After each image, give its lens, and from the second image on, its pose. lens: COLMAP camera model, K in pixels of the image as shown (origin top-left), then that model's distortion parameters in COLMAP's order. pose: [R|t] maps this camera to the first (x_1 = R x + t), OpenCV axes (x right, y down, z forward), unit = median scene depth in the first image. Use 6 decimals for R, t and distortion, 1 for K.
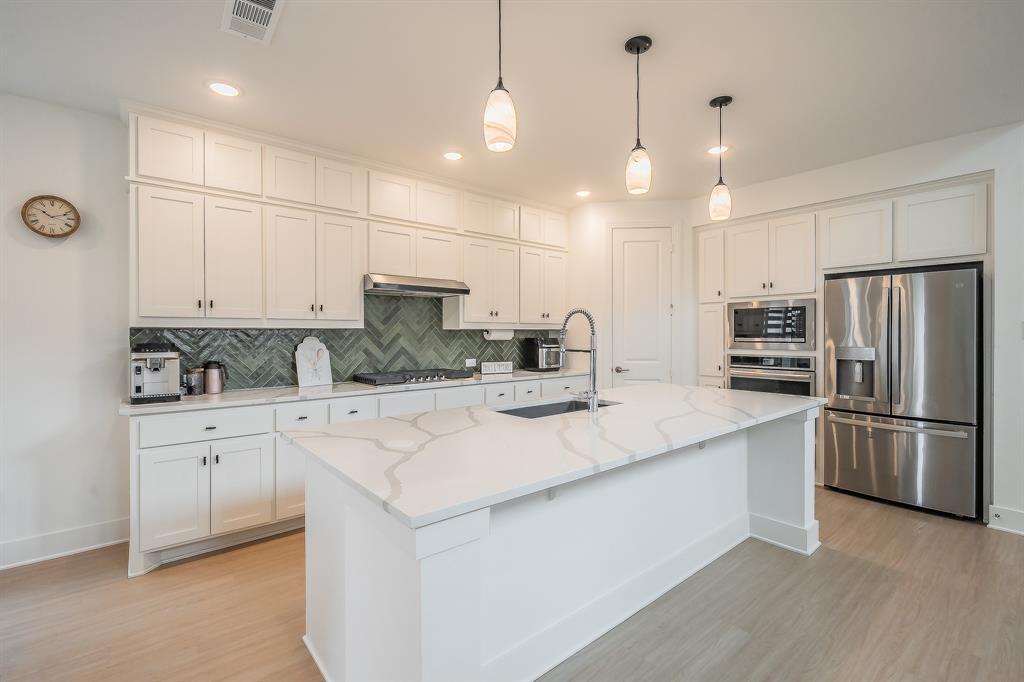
lens RADIAL K [[453.7, 0, 505.9], [0, 453.7, 339.3], [0, 0, 1]] dist [-0.006880, -0.000097]
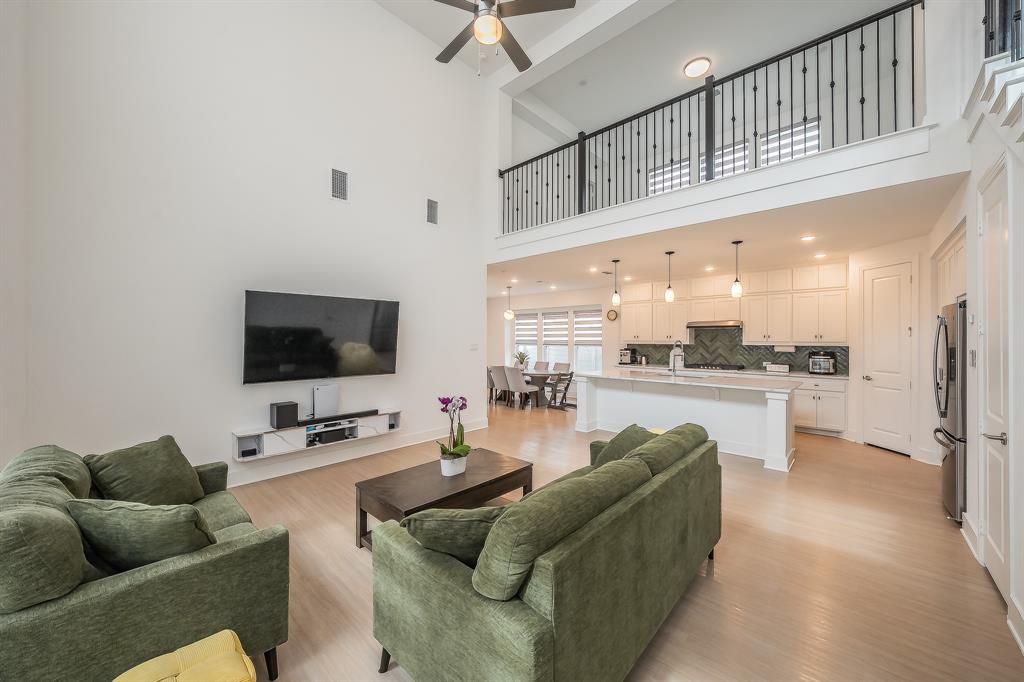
lens RADIAL K [[371.9, 0, 513.1], [0, 371.9, 337.4], [0, 0, 1]] dist [0.001663, 0.000033]
pose [[0.141279, -0.005163, -0.989956, 1.316401], [-0.023040, 0.999698, -0.008502, -0.019077], [0.989702, 0.024010, 0.141117, -0.184013]]
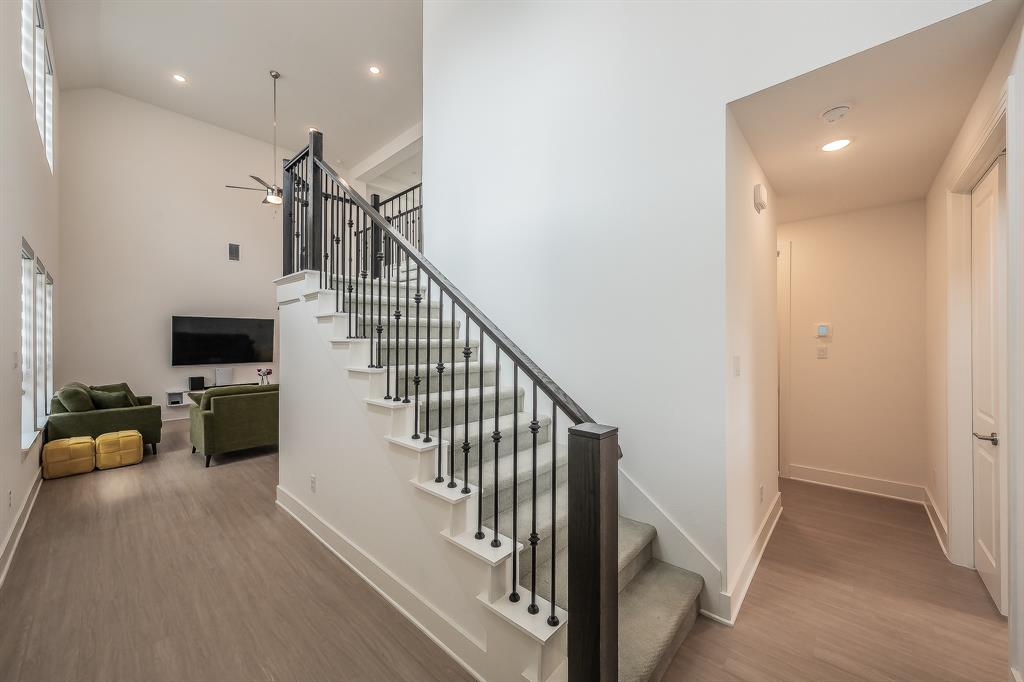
lens RADIAL K [[377.1, 0, 510.6], [0, 377.1, 337.5], [0, 0, 1]] dist [0.007705, 0.000057]
pose [[0.140288, -0.011041, -0.990049, 1.349186], [-0.019898, 0.999704, -0.013968, -0.019535], [0.989911, 0.021660, 0.140027, -0.157340]]
